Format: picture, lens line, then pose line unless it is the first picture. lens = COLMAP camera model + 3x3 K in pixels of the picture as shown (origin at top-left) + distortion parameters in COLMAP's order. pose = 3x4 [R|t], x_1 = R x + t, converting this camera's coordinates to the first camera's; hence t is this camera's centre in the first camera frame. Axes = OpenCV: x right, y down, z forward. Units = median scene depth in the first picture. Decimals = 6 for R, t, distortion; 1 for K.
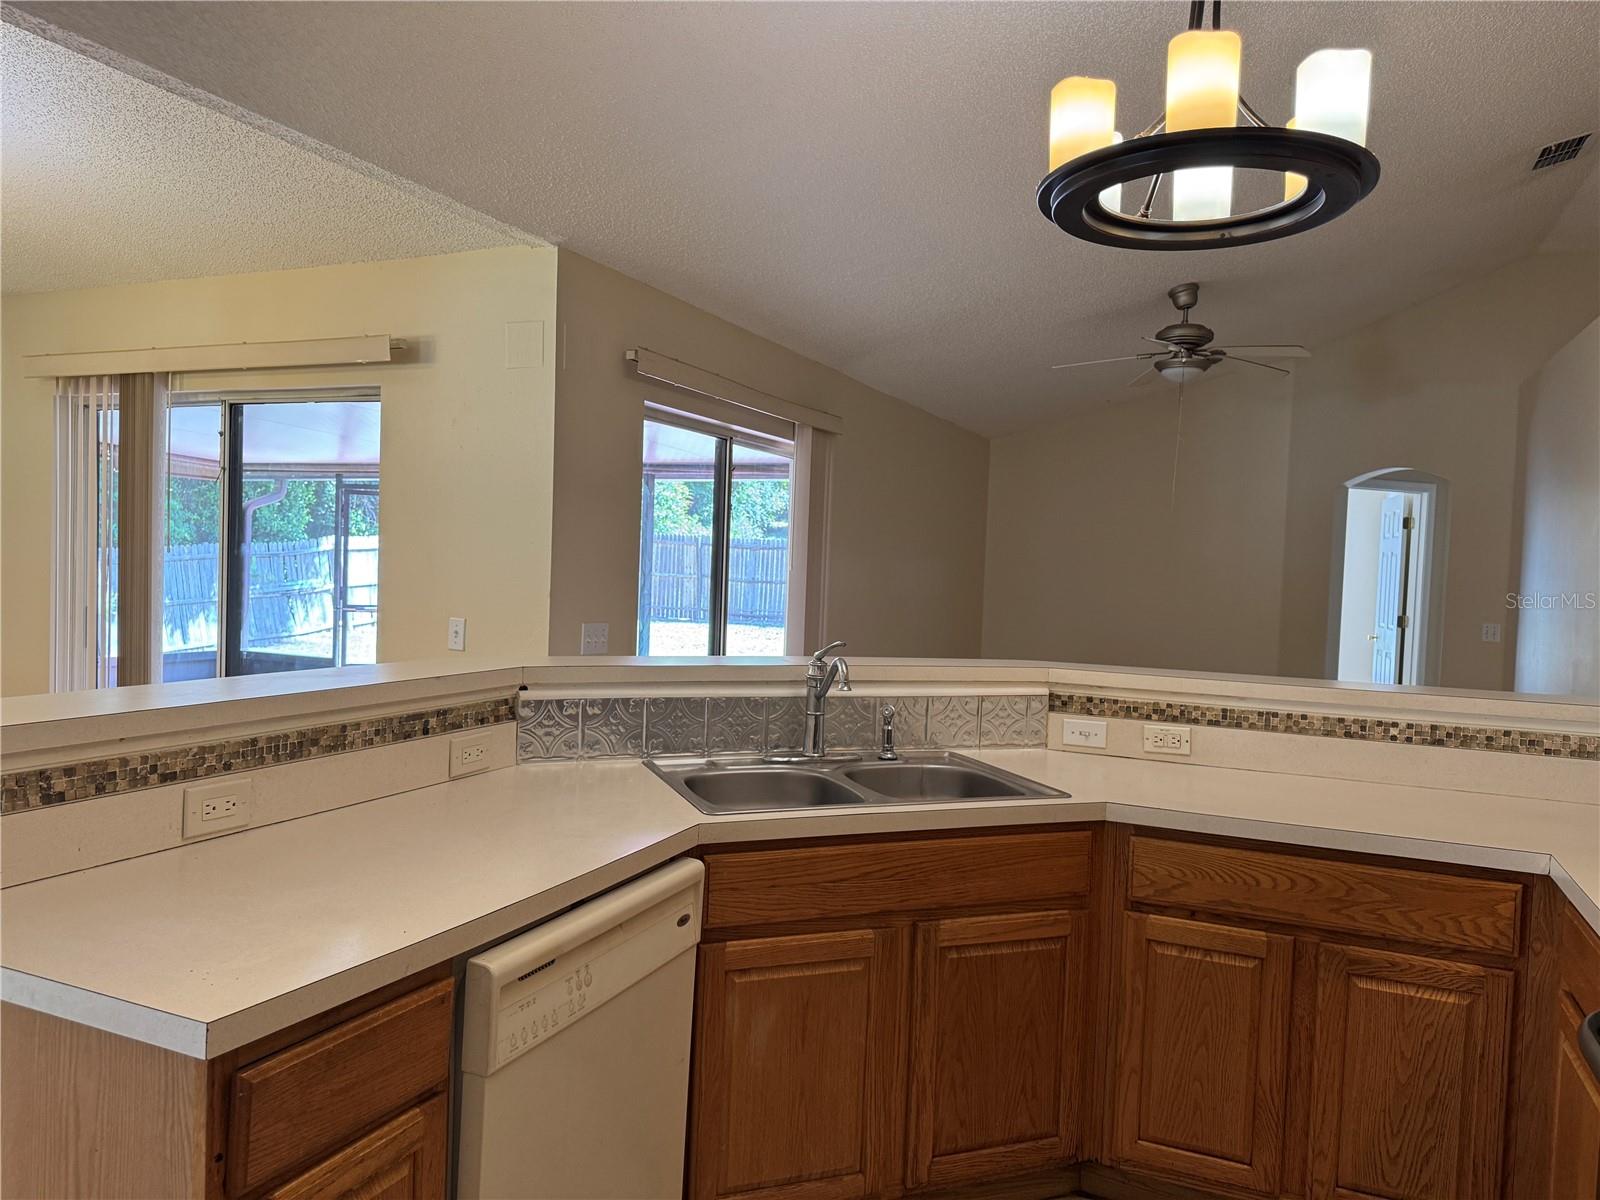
lens RADIAL K [[1127.3, 0, 800.0], [0, 1127.3, 600.0], [0, 0, 1]] dist [0.091832, -0.122716]
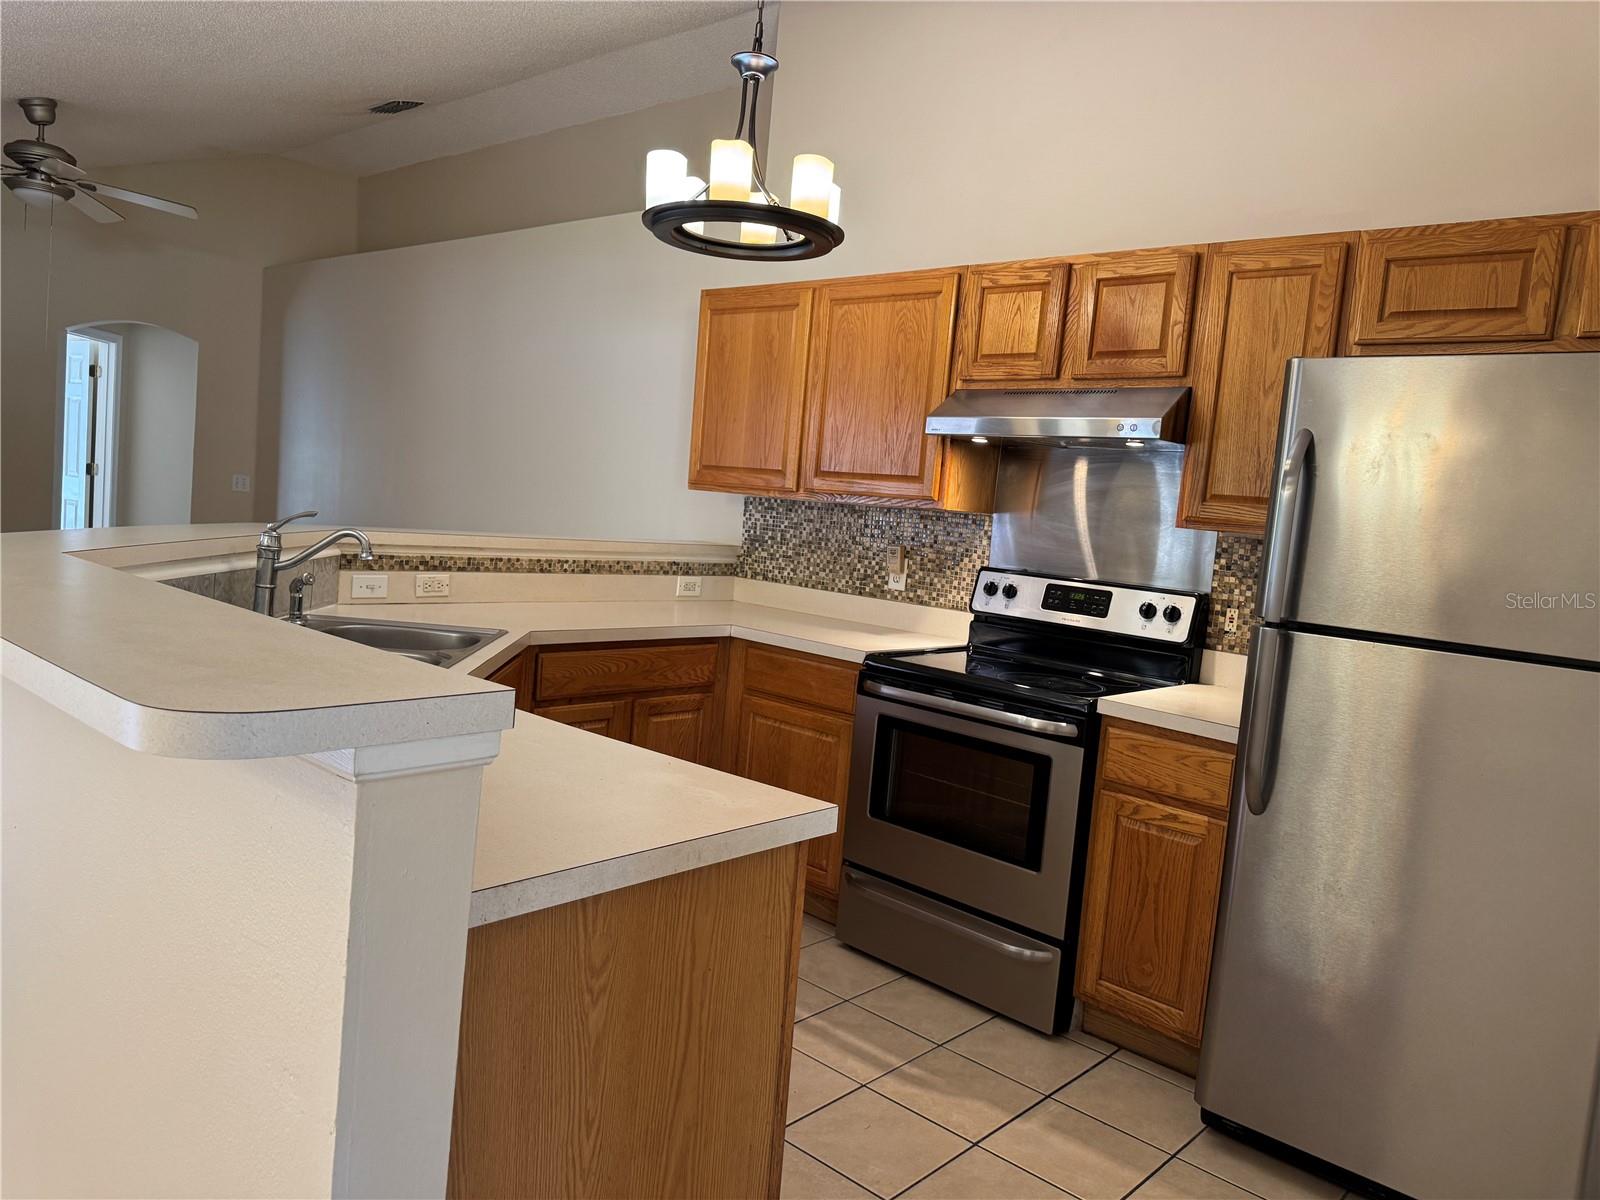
lens RADIAL K [[1127.3, 0, 800.0], [0, 1127.3, 600.0], [0, 0, 1]] dist [0.091832, -0.122716]
pose [[0.309692, -0.089754, 0.946591, -0.728563], [-0.044498, 0.993076, 0.108719, -0.012791], [-0.949795, -0.075791, 0.303554, 0.254317]]
